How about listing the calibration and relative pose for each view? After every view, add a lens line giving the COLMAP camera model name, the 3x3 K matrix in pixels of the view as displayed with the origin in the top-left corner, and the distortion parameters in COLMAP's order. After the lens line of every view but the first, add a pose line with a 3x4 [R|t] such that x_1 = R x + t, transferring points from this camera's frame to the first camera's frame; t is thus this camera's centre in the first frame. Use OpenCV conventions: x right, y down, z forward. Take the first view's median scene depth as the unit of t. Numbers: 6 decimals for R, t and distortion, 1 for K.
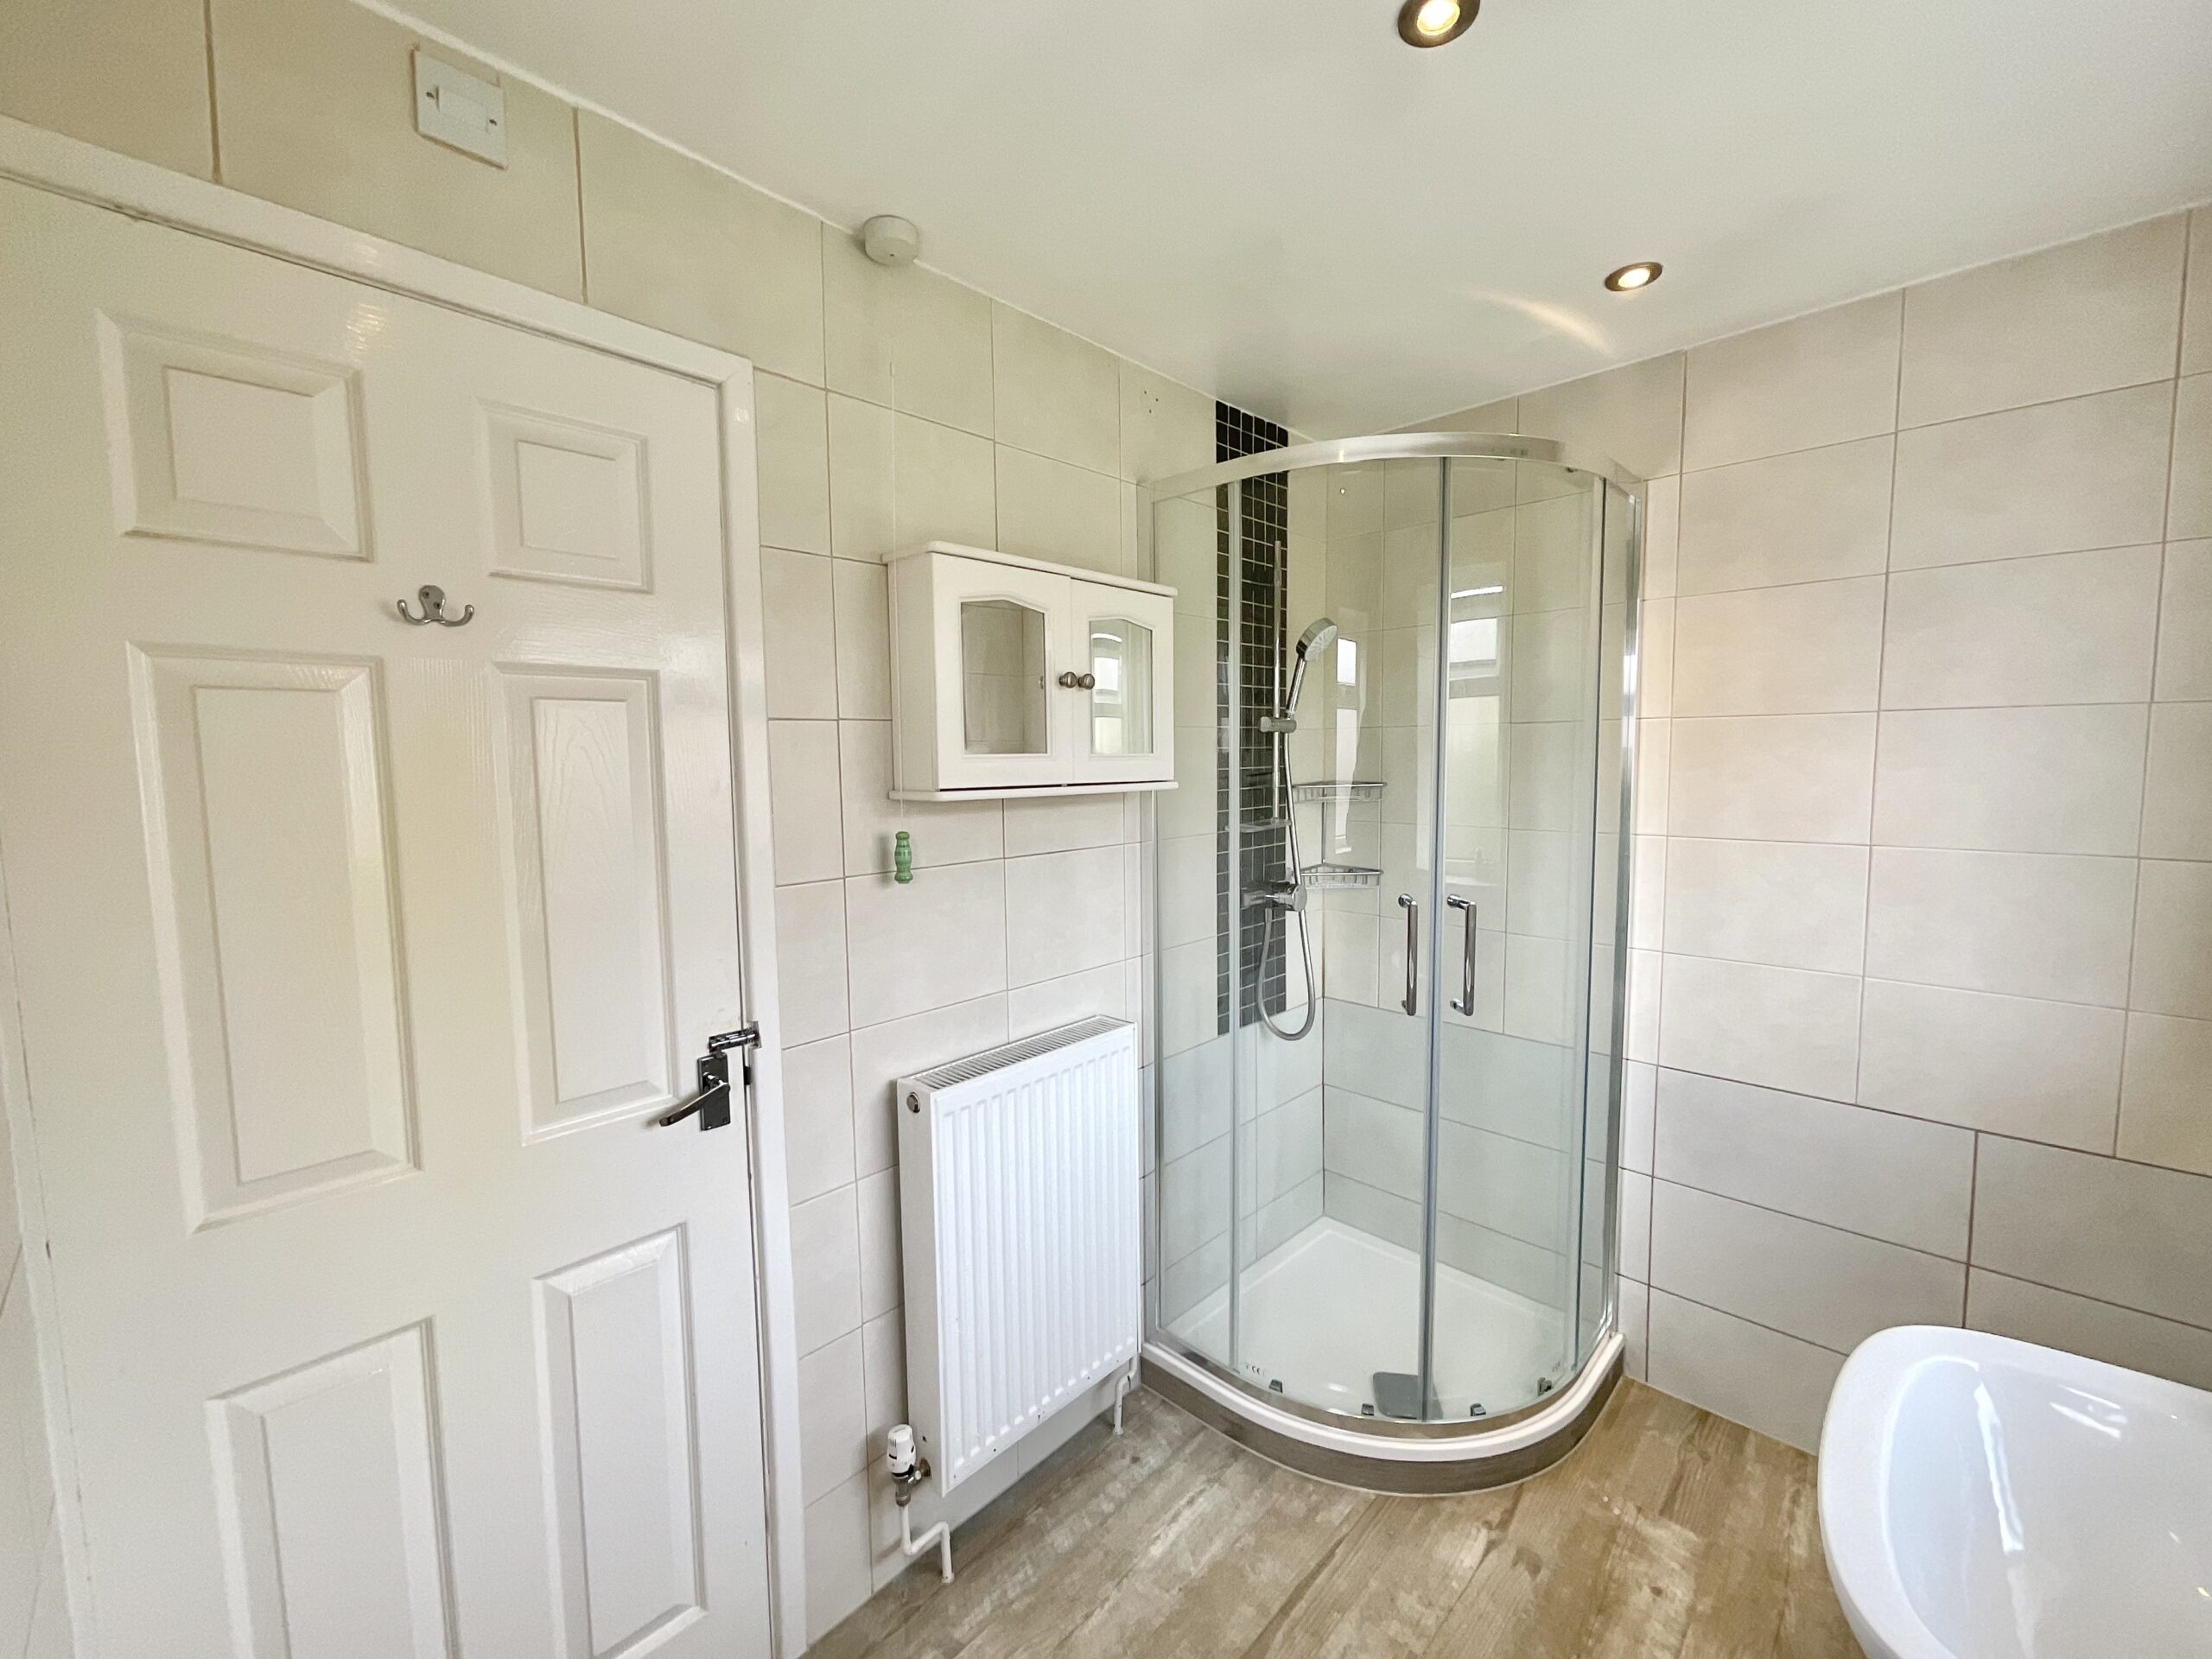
lens RADIAL K [[896.8, 0, 1099.3], [0, 896.8, 828.9], [0, 0, 1]] dist [-0.007607, 0.002199]
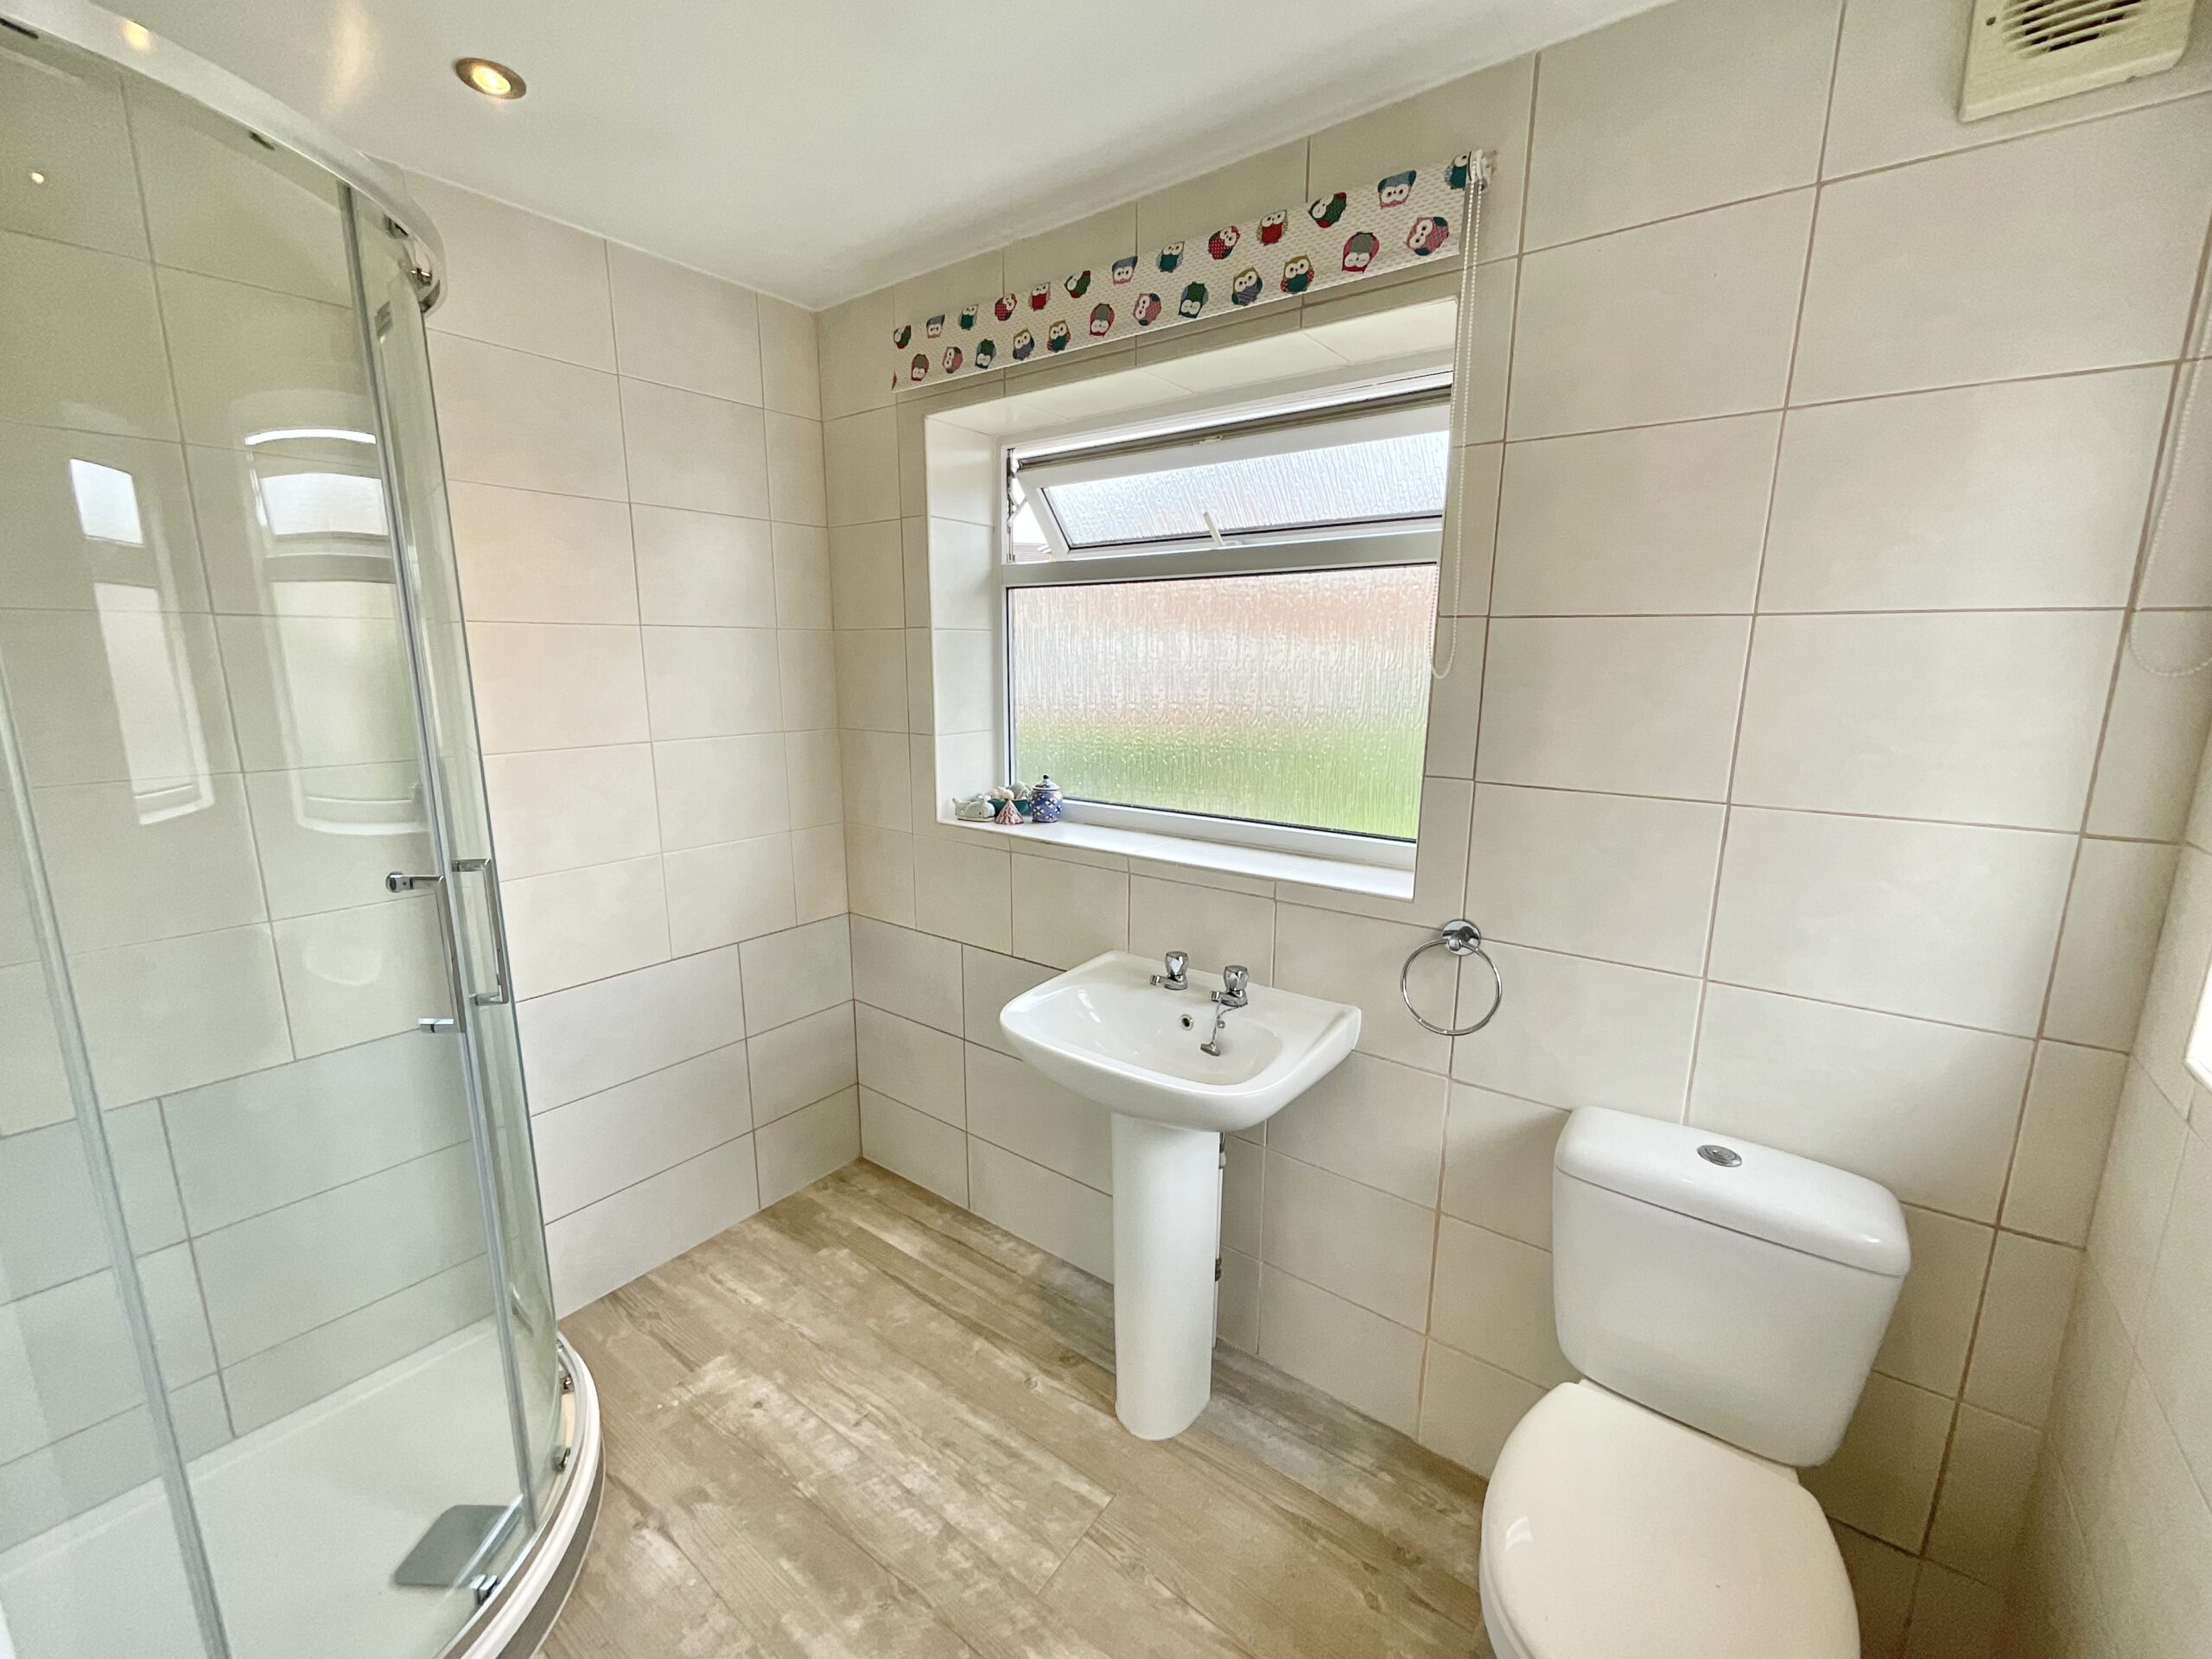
lens RADIAL K [[896.8, 0, 1098.0], [0, 896.8, 833.6], [0, 0, 1]] dist [-0.007607, 0.002199]
pose [[-0.136532, -0.177395, 0.974623, -0.393380], [0.077658, 0.978892, 0.189051, -0.041581], [-0.987587, 0.101499, -0.119874, 0.591360]]
